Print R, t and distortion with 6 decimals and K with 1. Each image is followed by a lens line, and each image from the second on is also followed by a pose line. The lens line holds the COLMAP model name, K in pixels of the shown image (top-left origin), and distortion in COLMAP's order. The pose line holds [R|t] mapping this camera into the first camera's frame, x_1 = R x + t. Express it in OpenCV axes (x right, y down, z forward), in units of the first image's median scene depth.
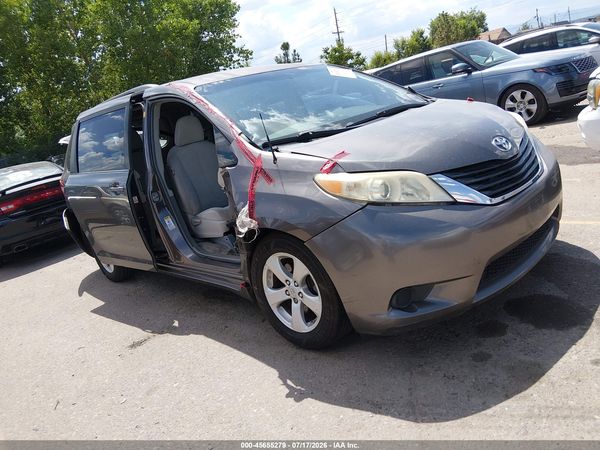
lens RADIAL K [[474.1, 0, 300.0], [0, 474.1, 225.0], [0, 0, 1]] dist [0.085907, -0.140146]
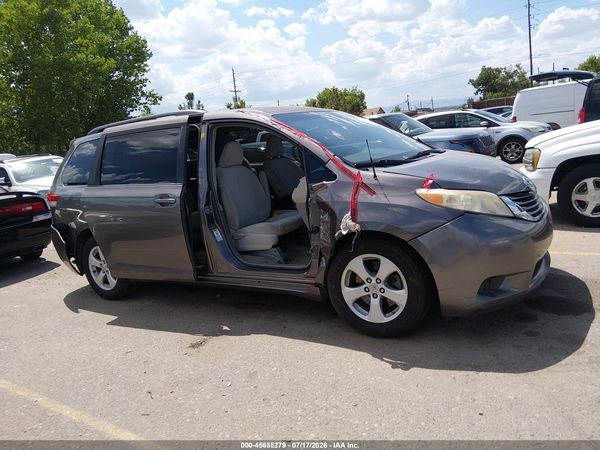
lens RADIAL K [[477.5, 0, 300.2], [0, 477.5, 221.2], [0, 0, 1]] dist [0.071580, -0.137608]
pose [[0.963965, 0.066813, 0.257503, -0.493307], [-0.034369, 0.991114, -0.128500, 0.129179], [-0.263801, 0.115019, 0.957695, -0.119356]]
